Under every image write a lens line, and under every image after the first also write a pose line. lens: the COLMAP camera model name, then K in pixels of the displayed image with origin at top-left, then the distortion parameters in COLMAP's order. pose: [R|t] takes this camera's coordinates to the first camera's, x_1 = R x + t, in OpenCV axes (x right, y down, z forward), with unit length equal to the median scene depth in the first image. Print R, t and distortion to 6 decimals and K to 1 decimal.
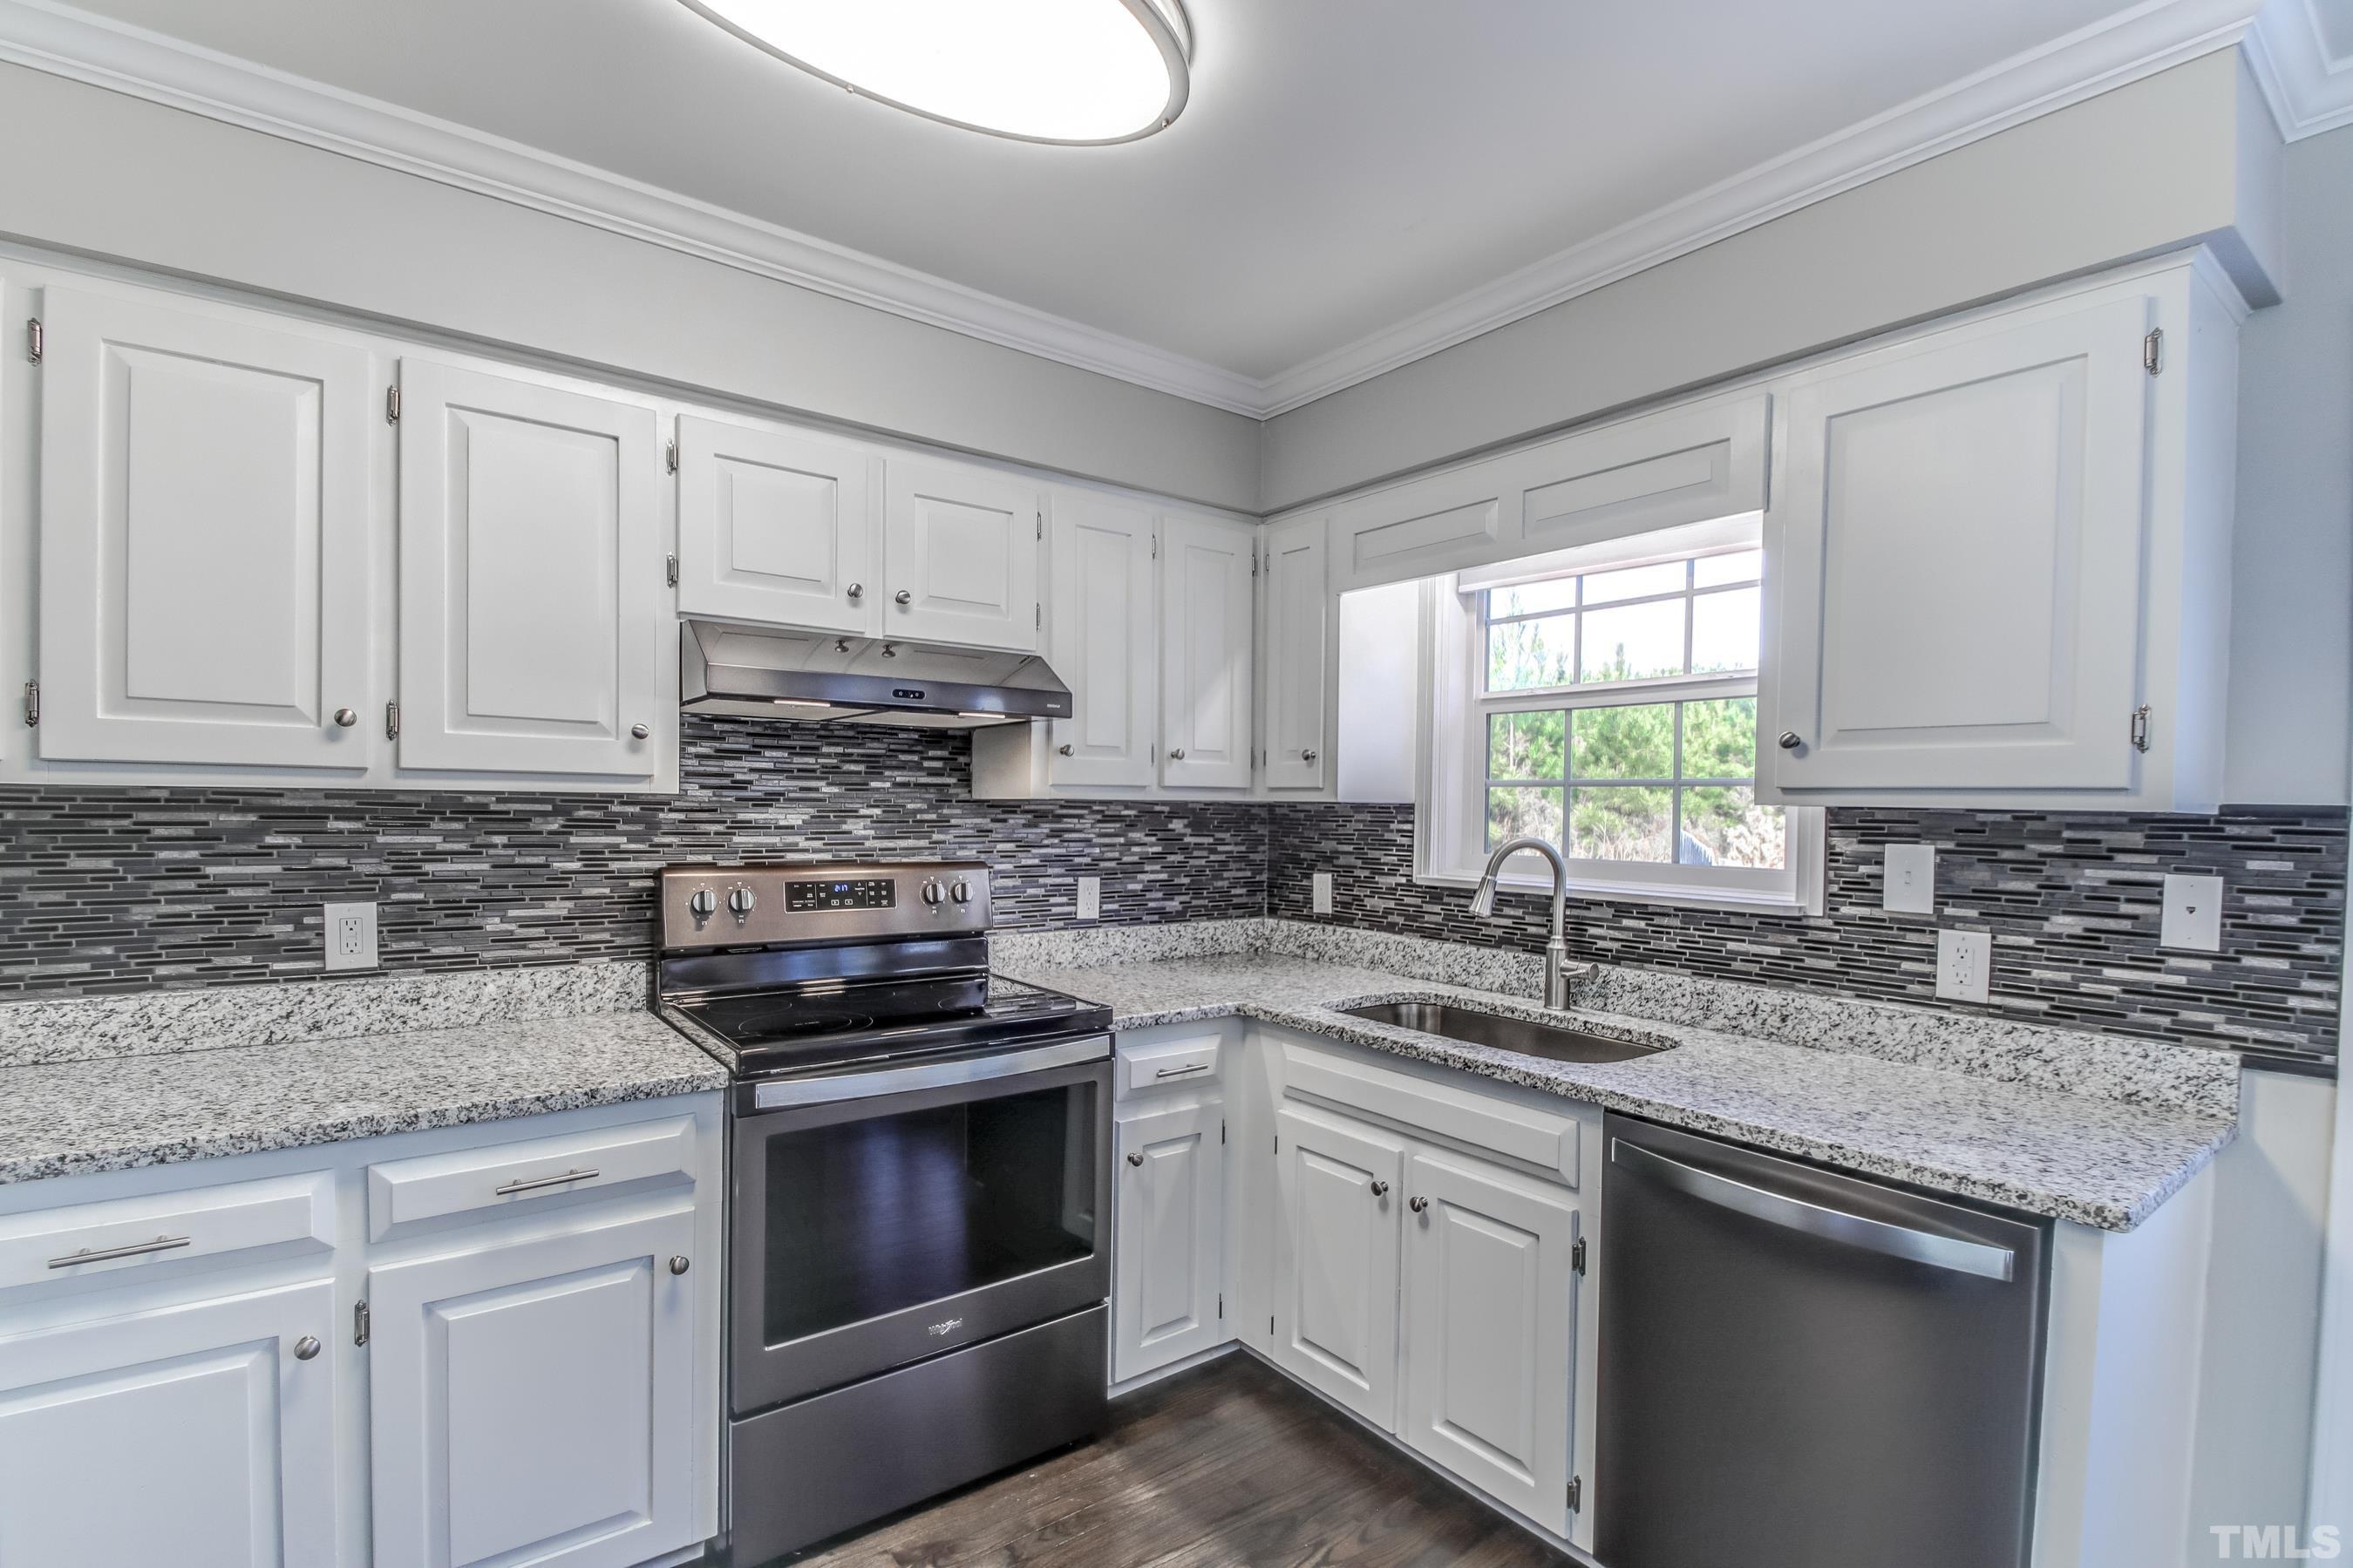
lens RADIAL K [[1103.0, 0, 1186.3], [0, 1103.0, 832.1], [0, 0, 1]] dist [0.012360, -0.017305]
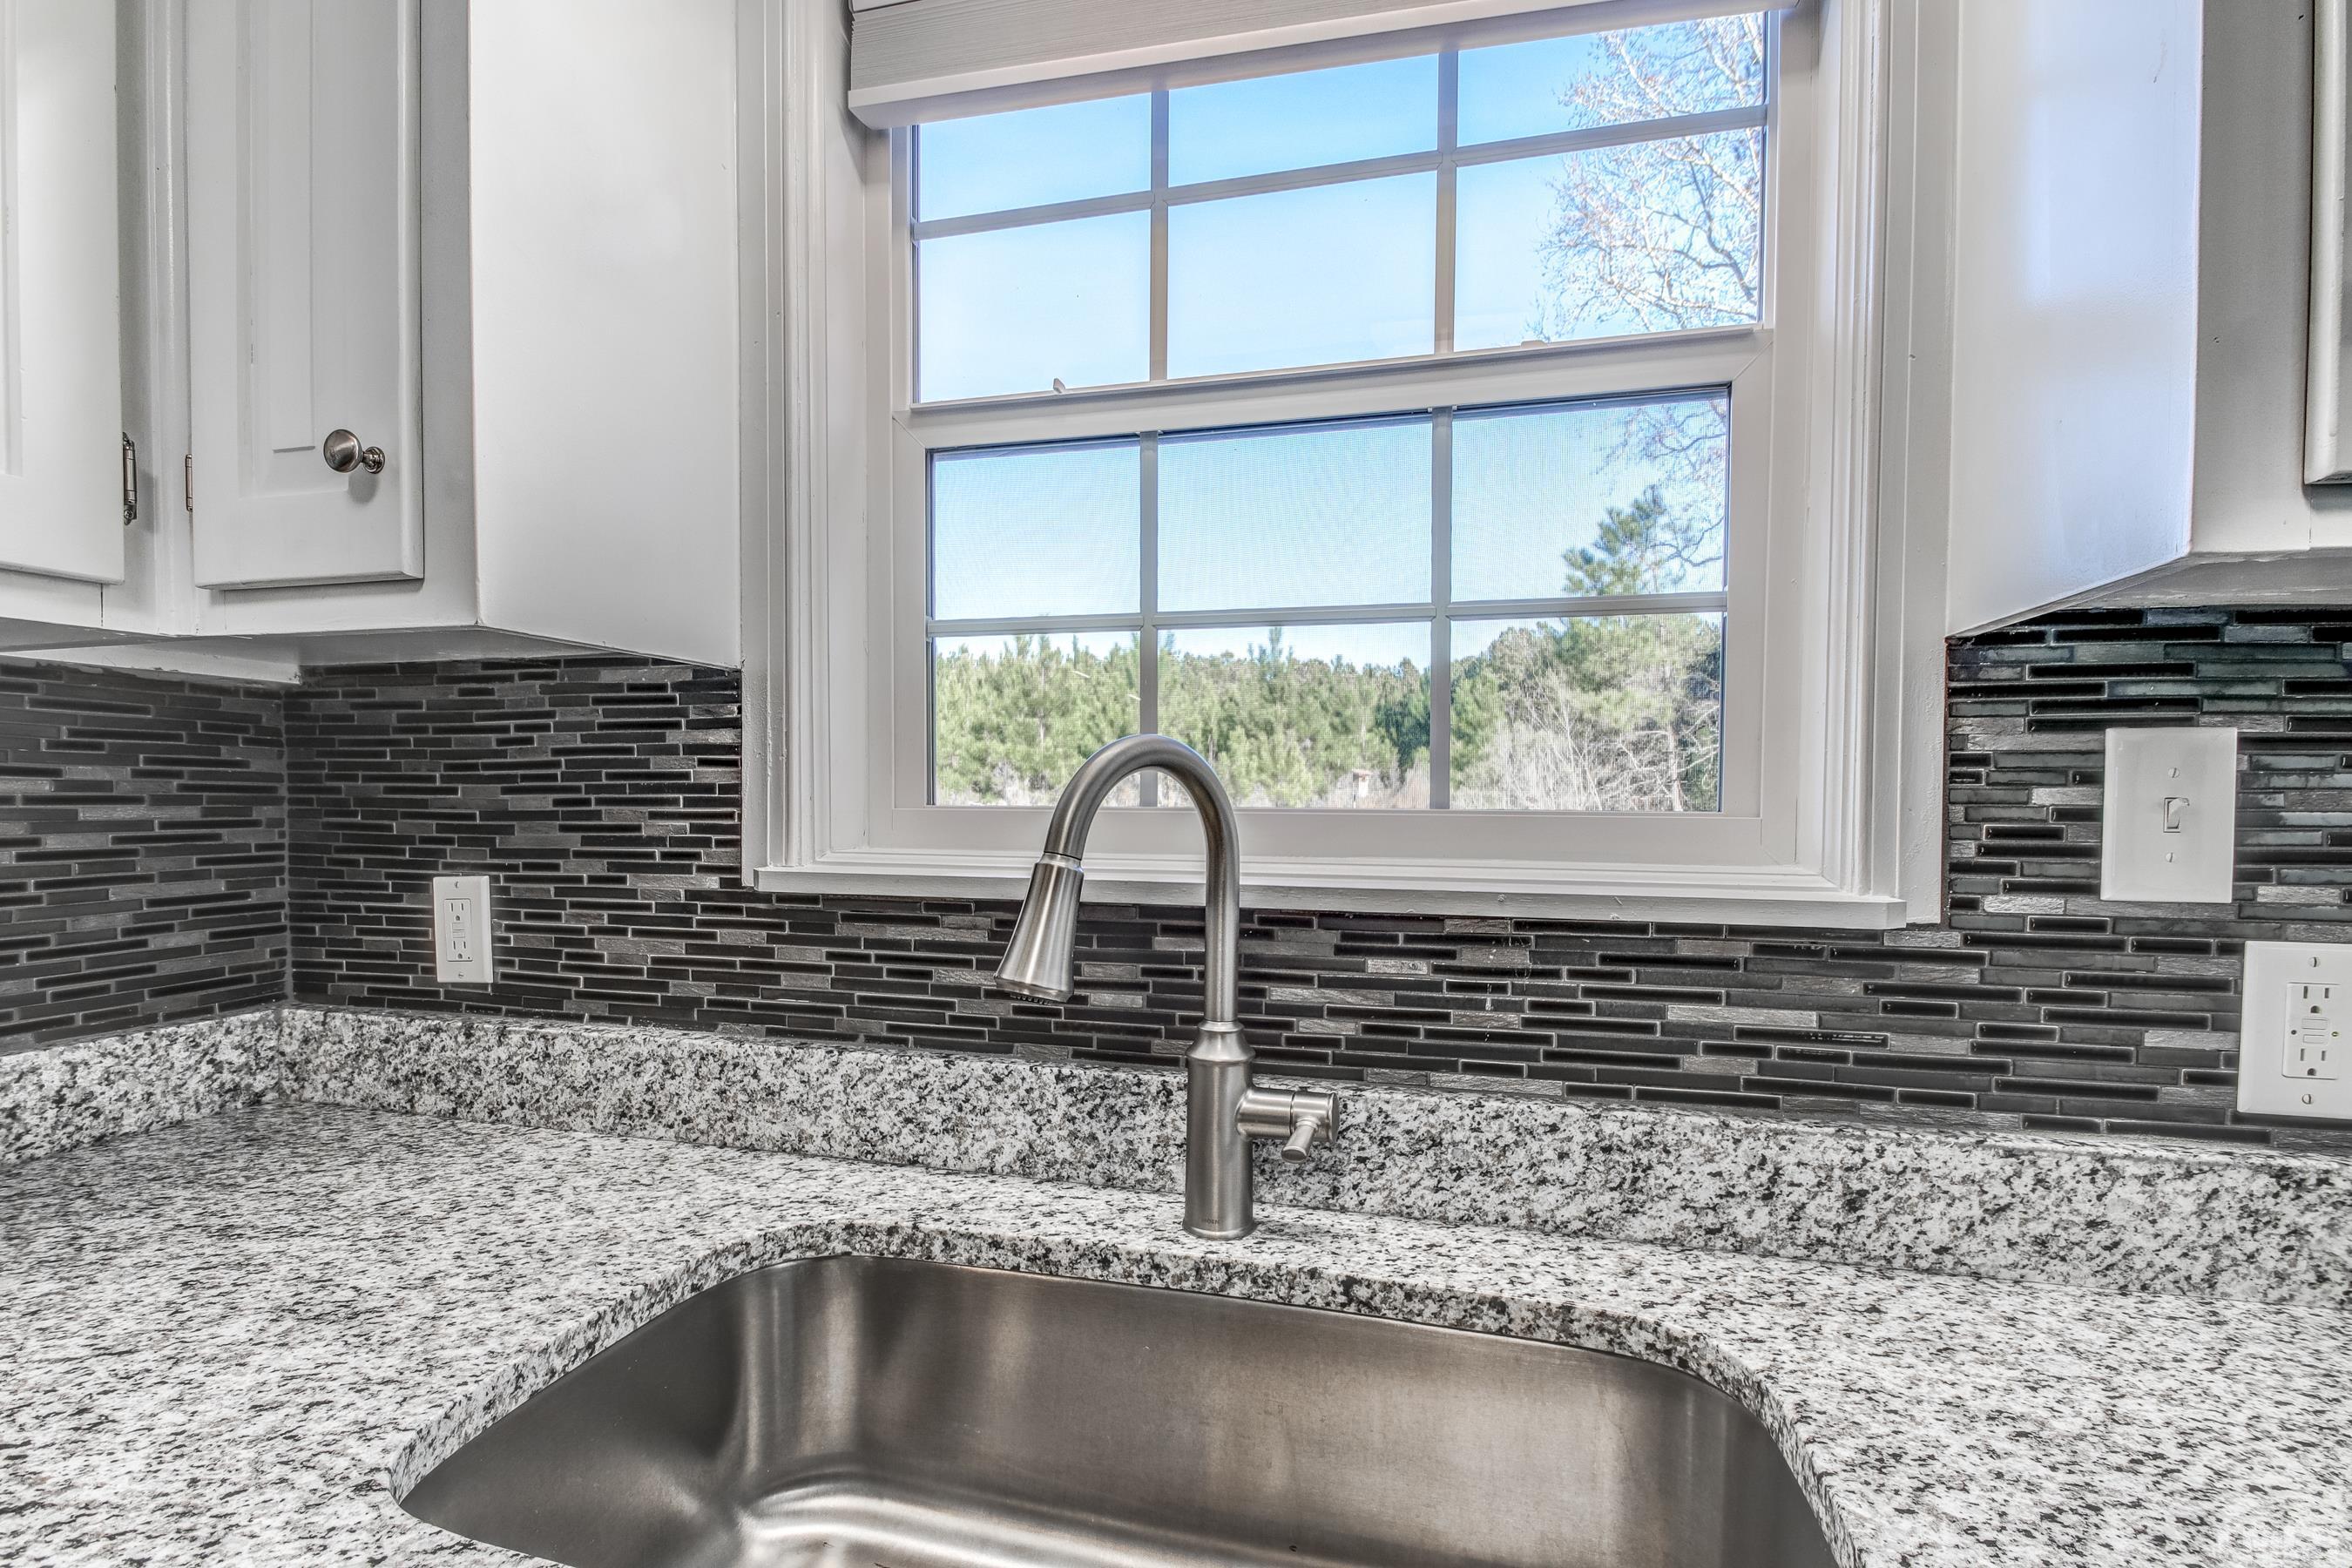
lens RADIAL K [[1102.7, 0, 1185.8], [0, 1102.7, 832.1], [0, 0, 1]] dist [0.012360, -0.017305]
pose [[0.790133, -0.029488, 0.612225, 0.127098], [0.020058, 0.999551, 0.022258, 0.028612], [-0.612607, -0.005306, 0.790370, 0.804461]]
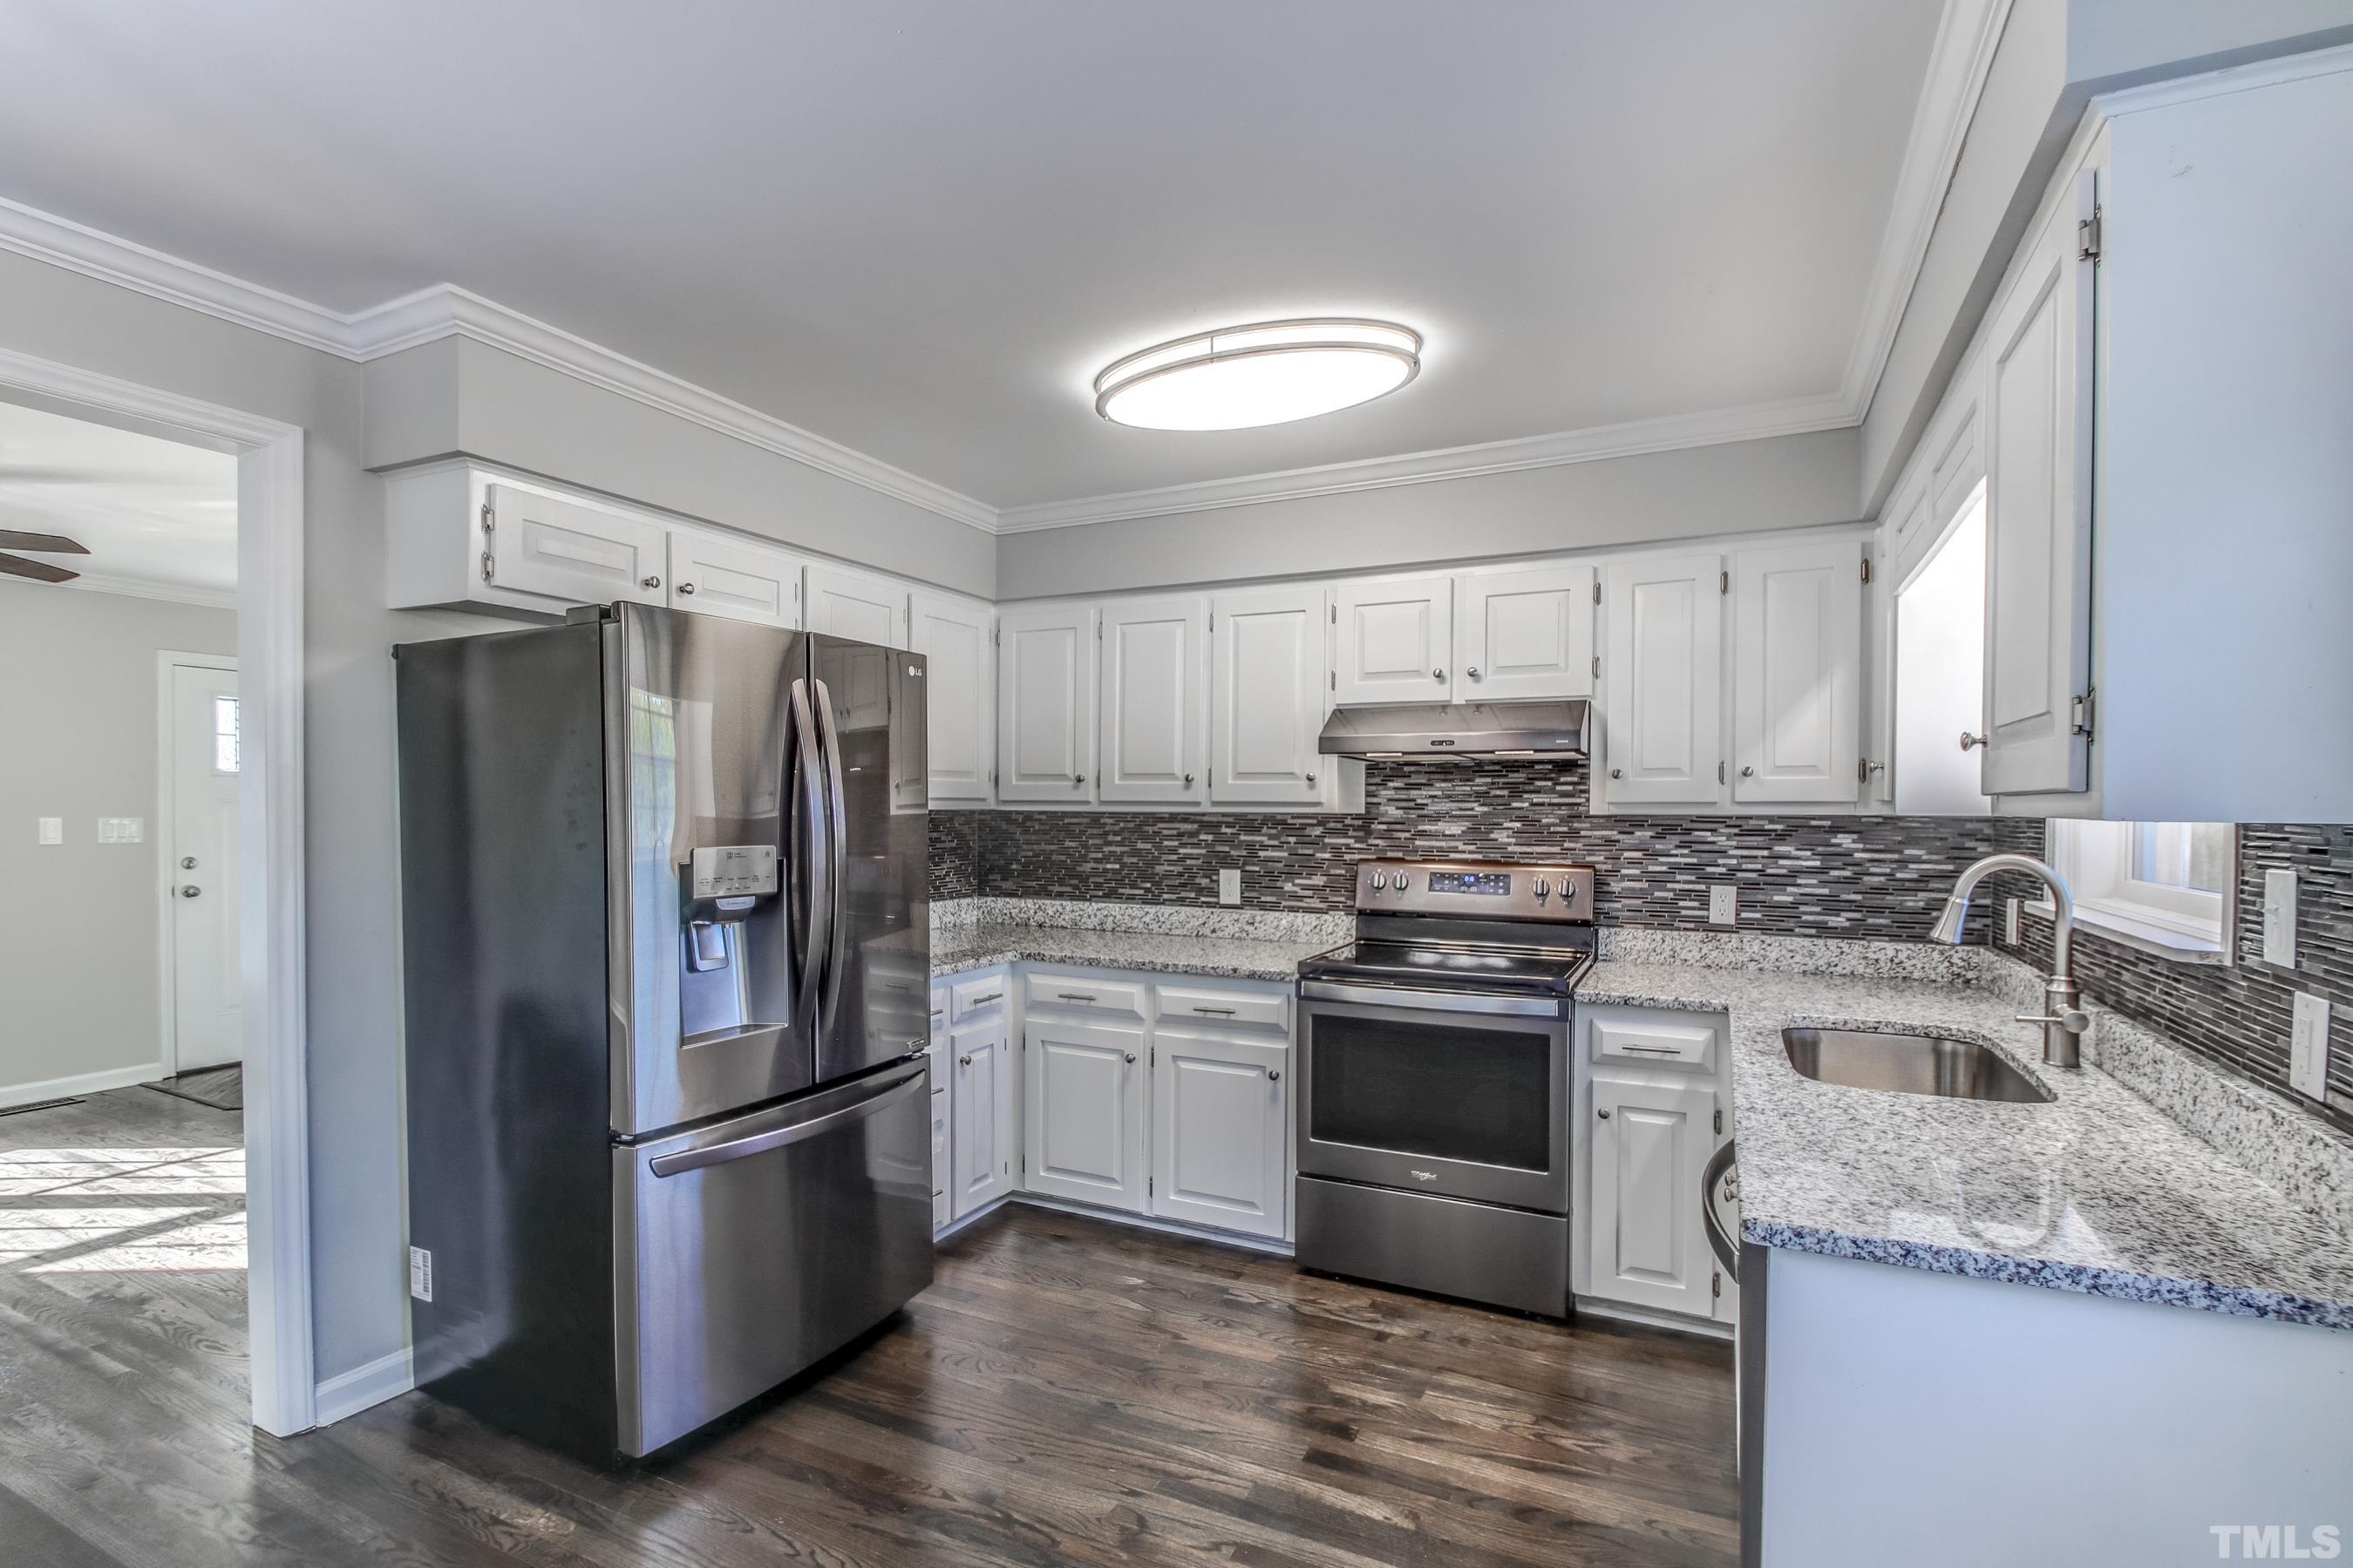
lens RADIAL K [[1100.7, 0, 1189.6], [0, 1100.7, 829.9], [0, 0, 1]] dist [0.014200, -0.017863]
pose [[0.449650, 0.005239, -0.893190, 0.858781], [-0.022531, 0.999731, -0.005478, 0.004645], [0.892921, 0.022587, 0.449647, 0.051215]]
